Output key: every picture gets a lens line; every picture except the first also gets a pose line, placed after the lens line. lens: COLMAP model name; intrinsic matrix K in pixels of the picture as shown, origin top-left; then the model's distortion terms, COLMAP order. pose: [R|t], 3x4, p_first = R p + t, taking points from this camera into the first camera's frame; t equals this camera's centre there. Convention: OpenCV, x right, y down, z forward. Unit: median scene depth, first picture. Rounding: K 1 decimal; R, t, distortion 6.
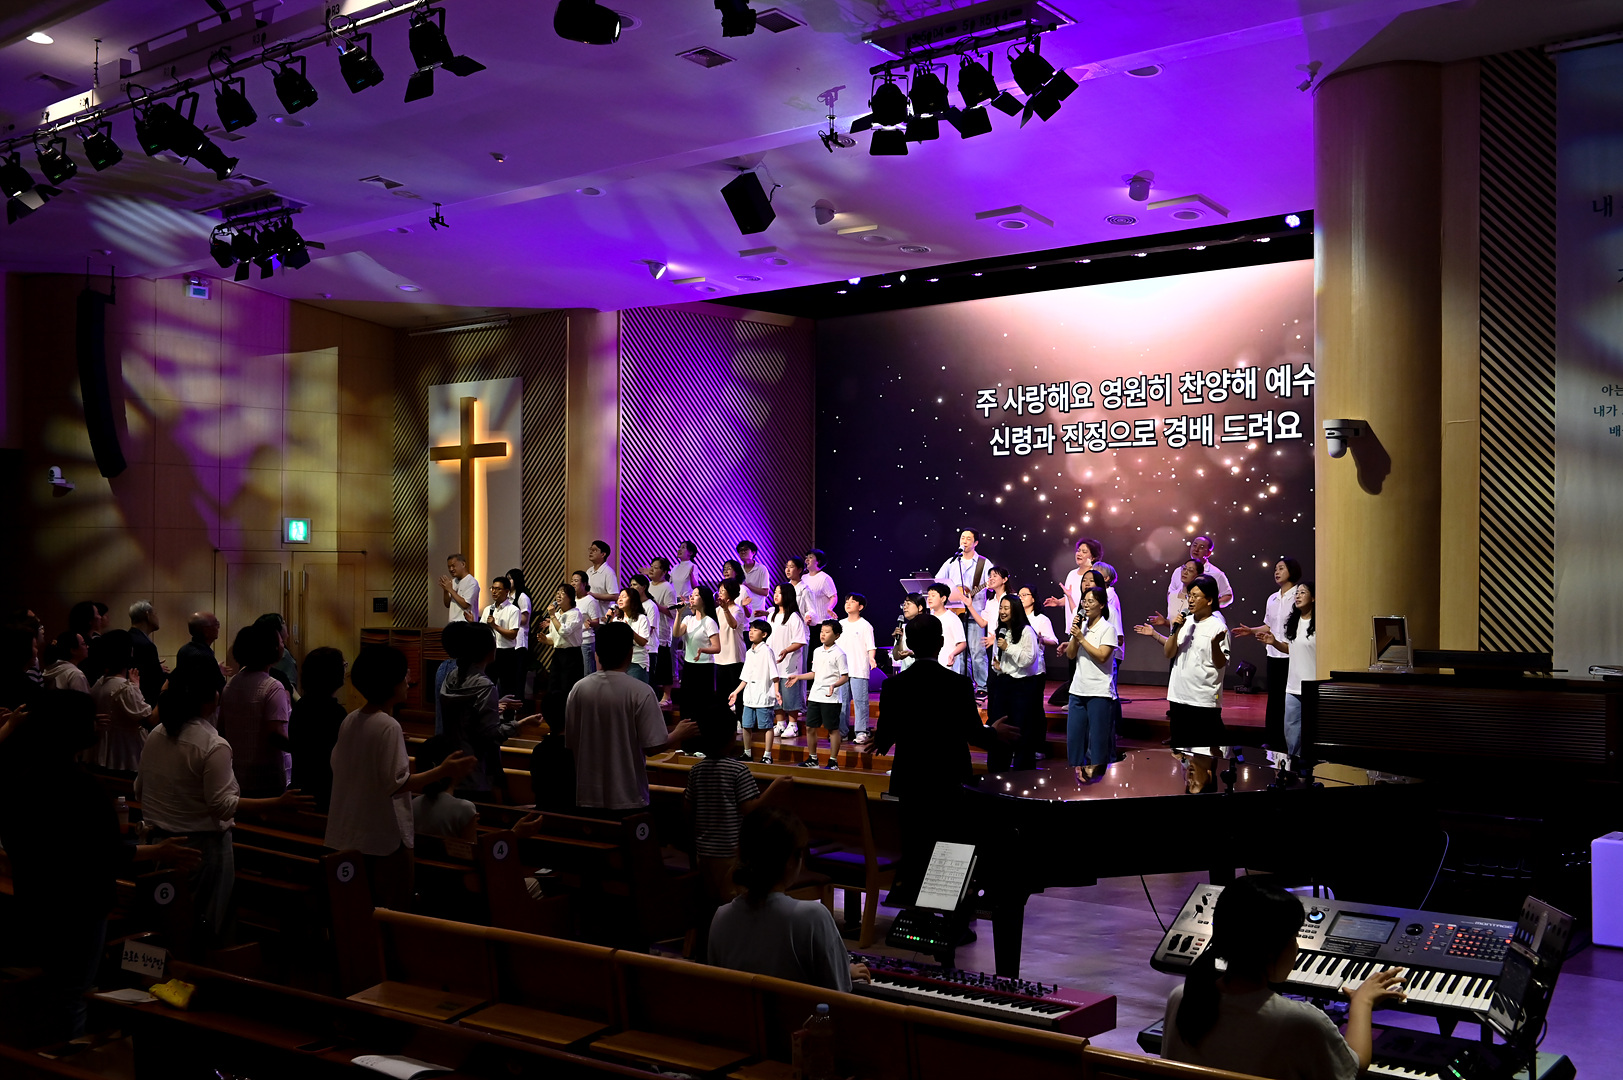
lens RADIAL K [[1787.6, 0, 818.3], [0, 1787.6, 544.3], [0, 0, 1]] dist [0.011211, 0.000000]
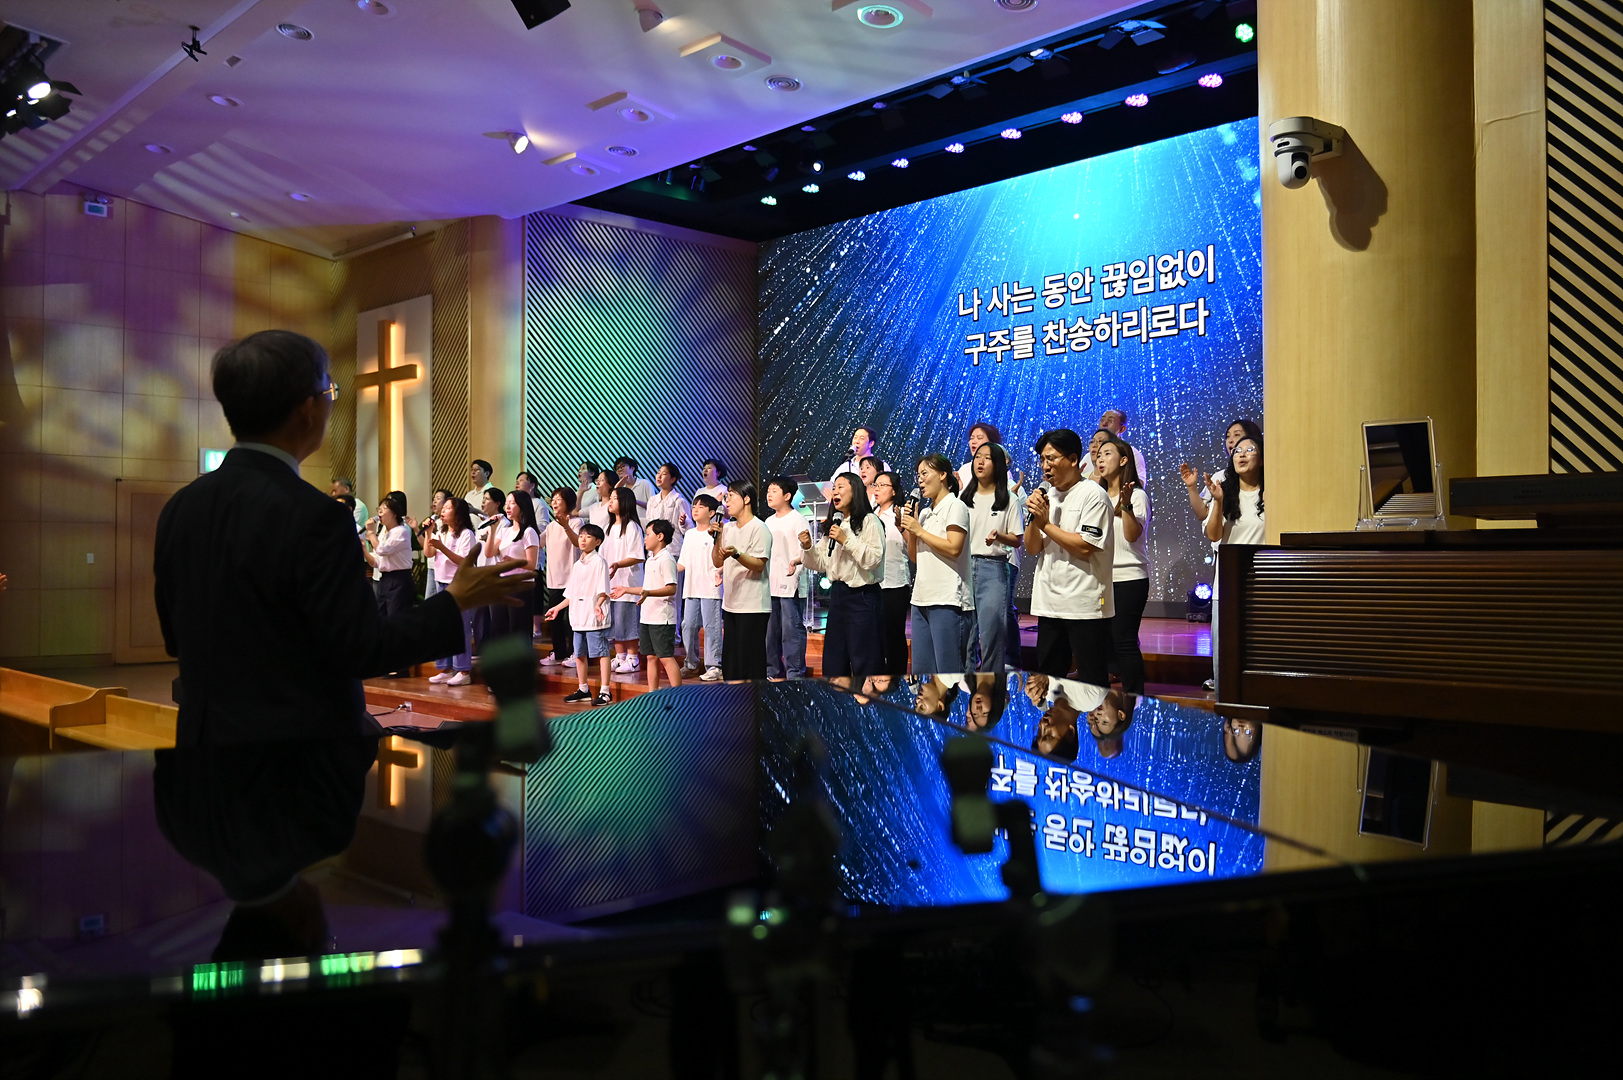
lens RADIAL K [[1336.6, 0, 842.5], [0, 1336.6, 518.8], [0, 0, 1]] dist [0.002406, -0.008816]
pose [[0.998329, -0.006130, -0.057459, 0.119141], [0.005311, 0.999882, -0.014392, 0.047420], [0.057540, 0.014063, 0.998244, 0.397401]]
